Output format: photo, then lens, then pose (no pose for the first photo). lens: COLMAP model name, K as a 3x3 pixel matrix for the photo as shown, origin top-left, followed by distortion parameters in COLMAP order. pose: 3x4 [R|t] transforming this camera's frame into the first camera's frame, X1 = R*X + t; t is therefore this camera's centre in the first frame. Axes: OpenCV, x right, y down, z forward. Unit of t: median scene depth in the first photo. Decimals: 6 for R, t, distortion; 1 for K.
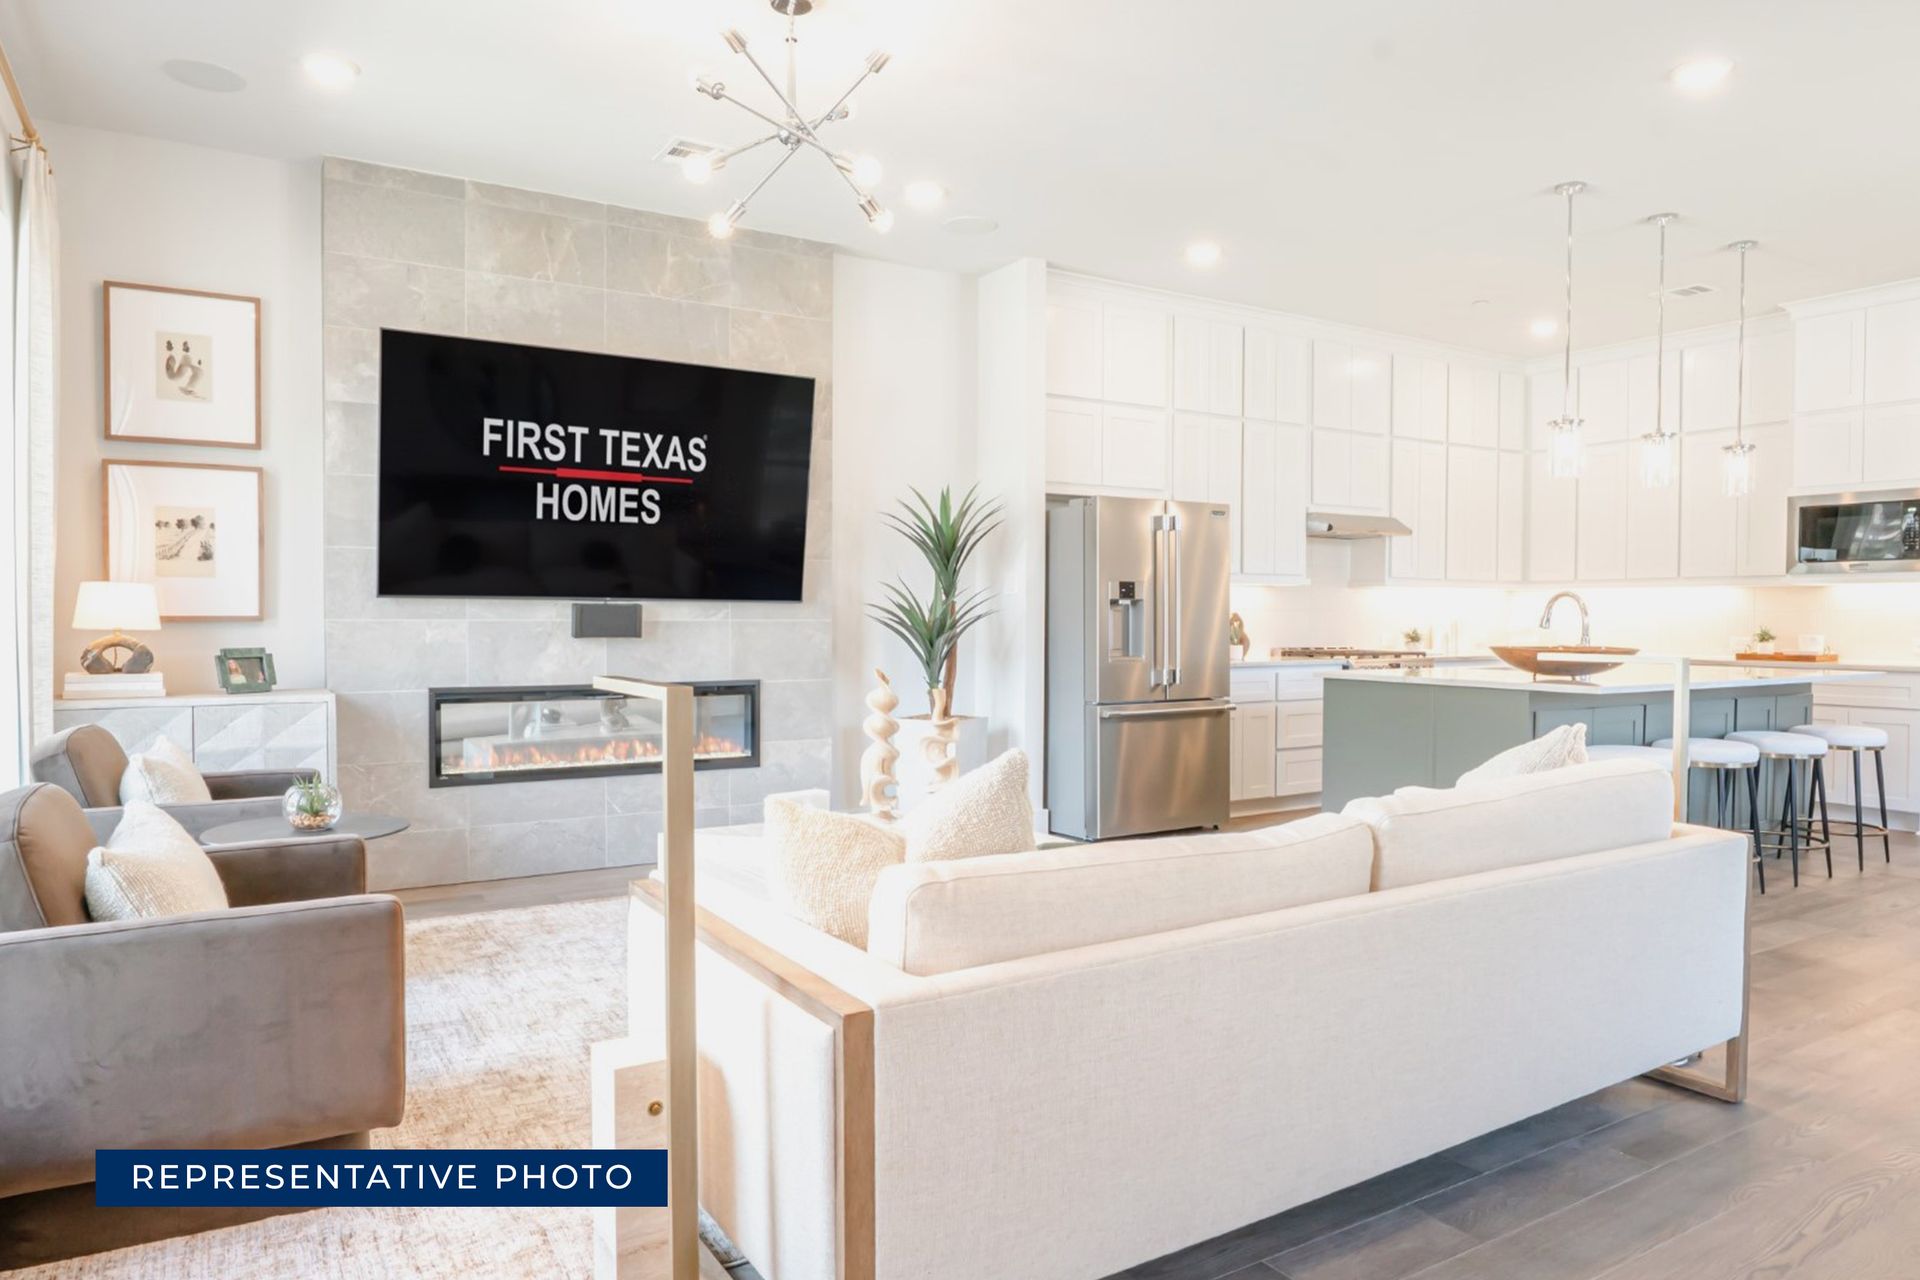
lens RADIAL K [[1212.8, 0, 960.0], [0, 1212.8, 640.0], [0, 0, 1]] dist [-0.024853, -0.001227]
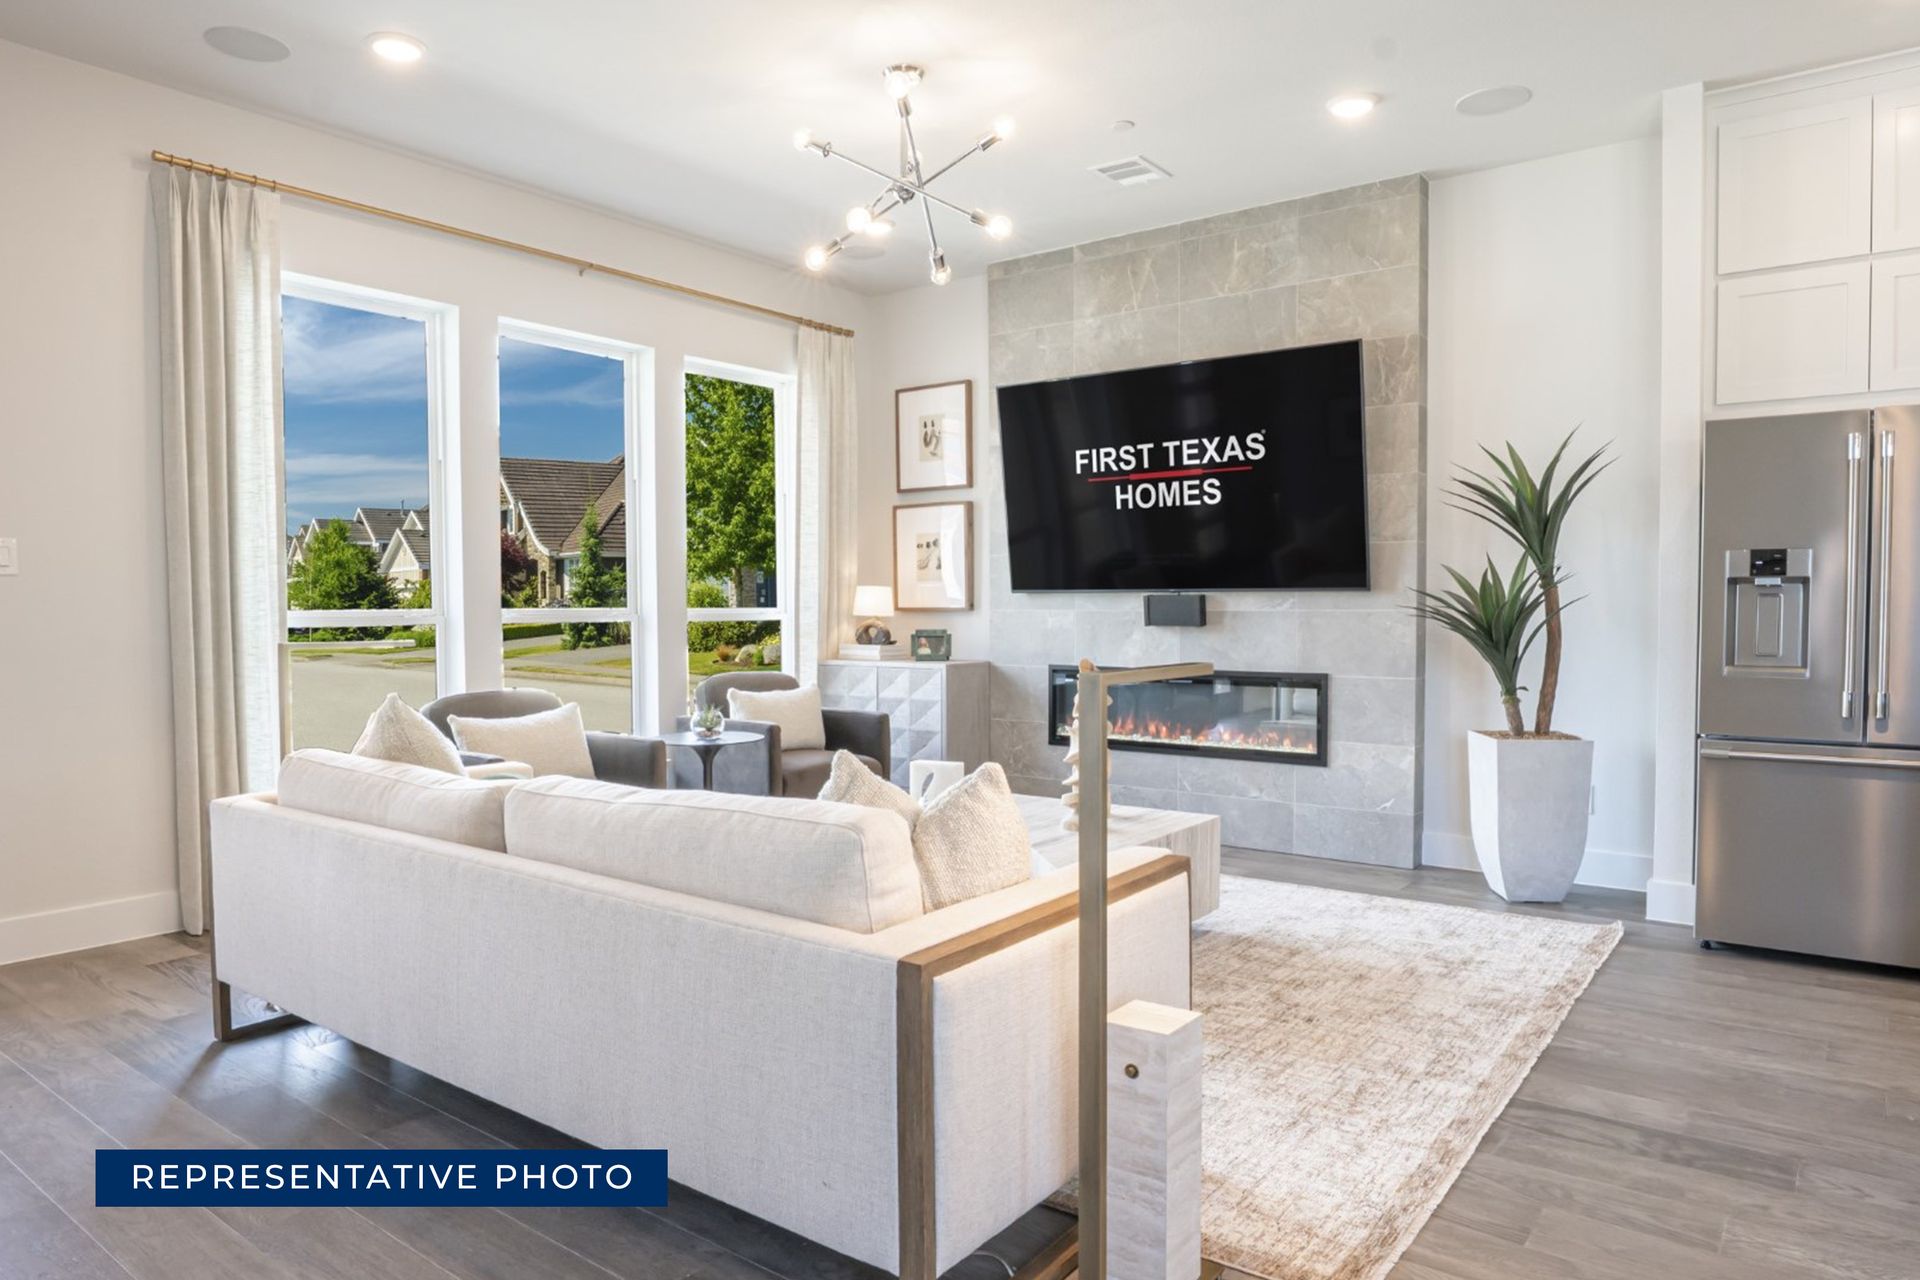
lens RADIAL K [[1212.8, 0, 960.0], [0, 1212.8, 640.0], [0, 0, 1]] dist [-0.024853, -0.001227]
pose [[0.357029, 0.021056, -0.933856, 0.643871], [-0.015209, 0.999744, 0.016726, -0.004769], [0.933969, 0.008232, 0.357258, 0.429618]]
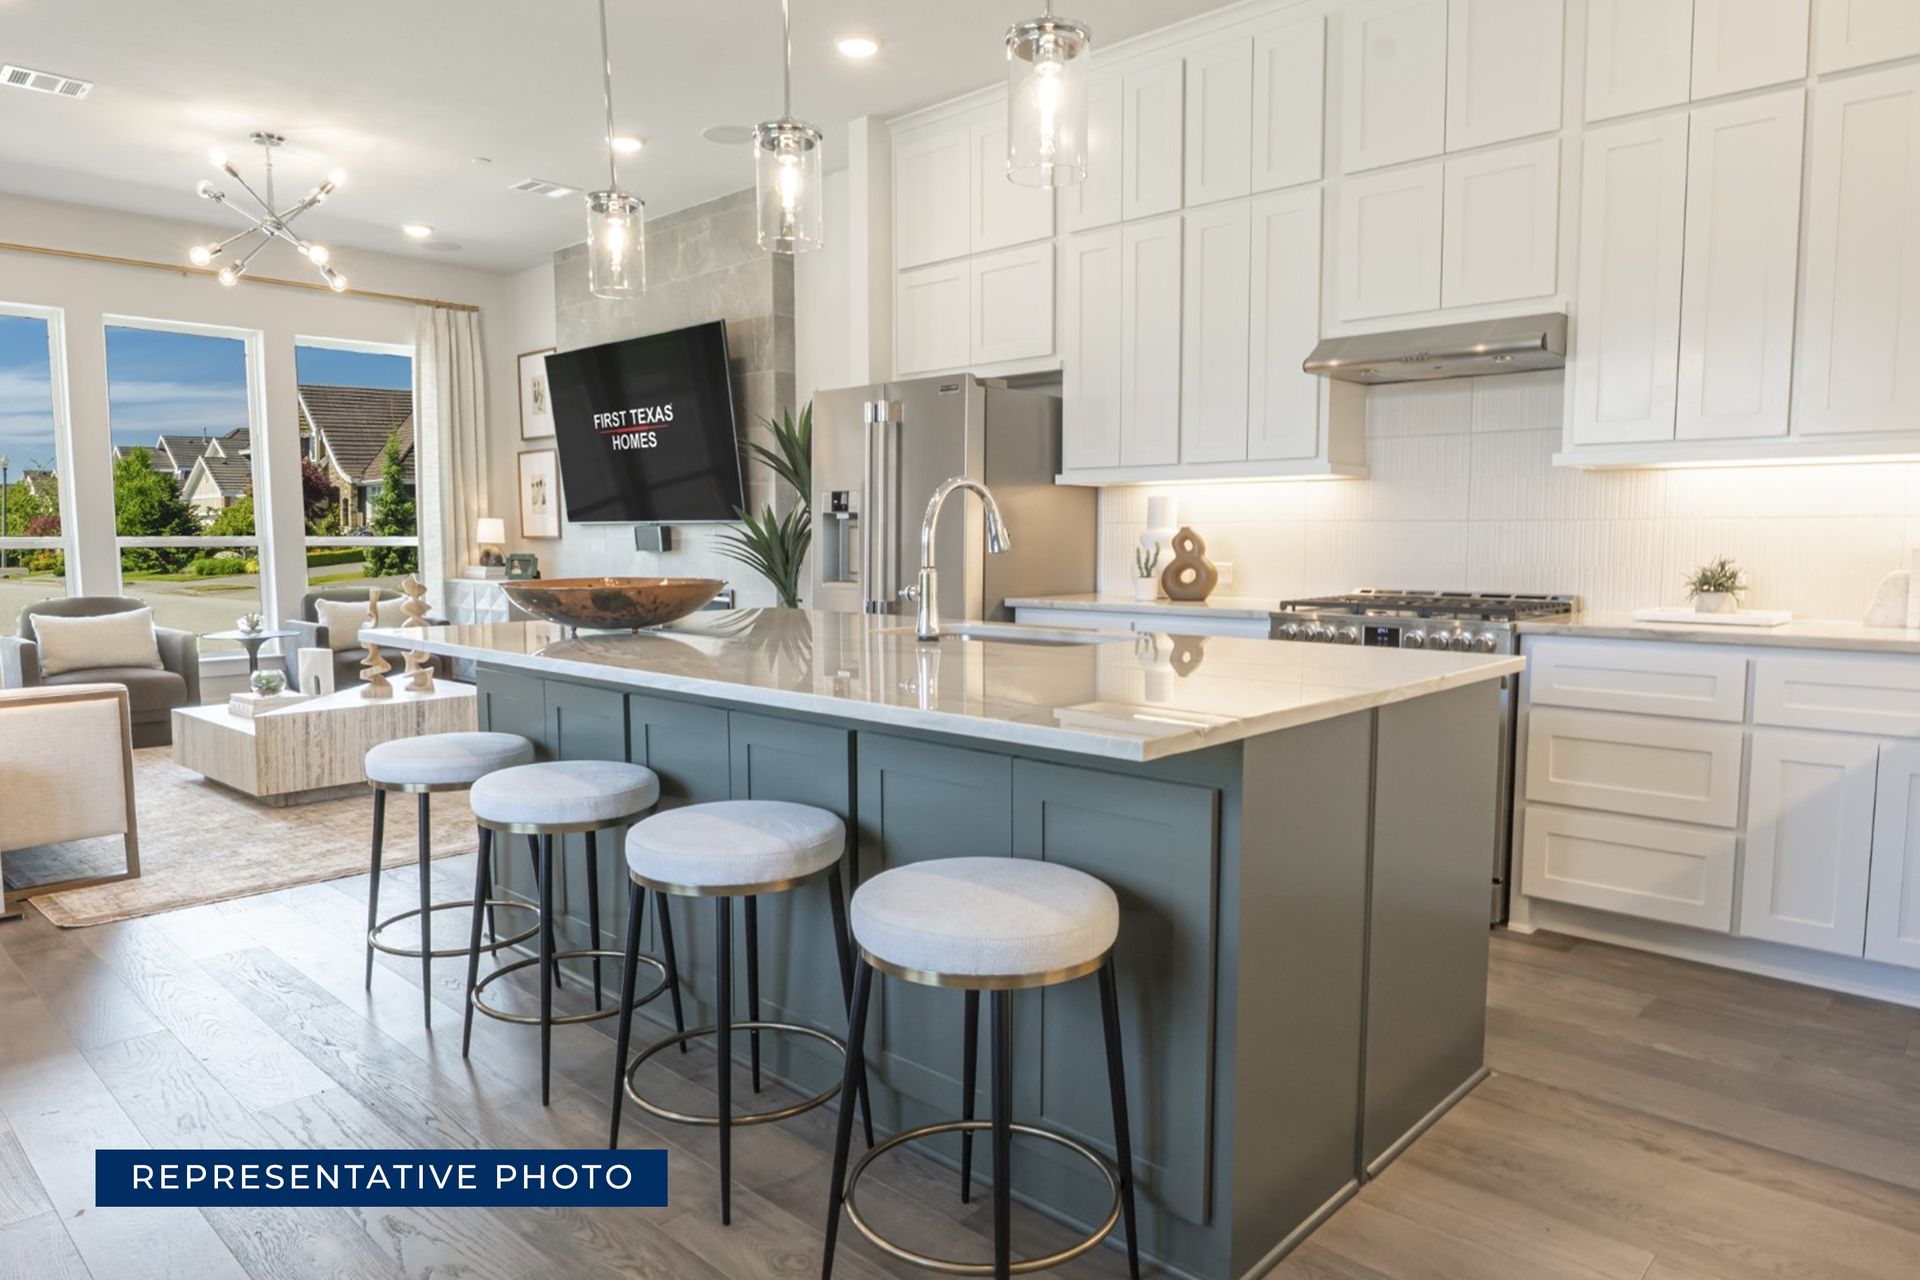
lens RADIAL K [[1226.8, 0, 960.0], [0, 1226.8, 640.0], [0, 0, 1]] dist [-0.005774, -0.001254]
pose [[0.252025, 0.079107, -0.964482, 1.098707], [-0.017383, 0.996862, 0.077221, -0.014752], [0.967565, -0.002696, 0.252609, 0.975496]]
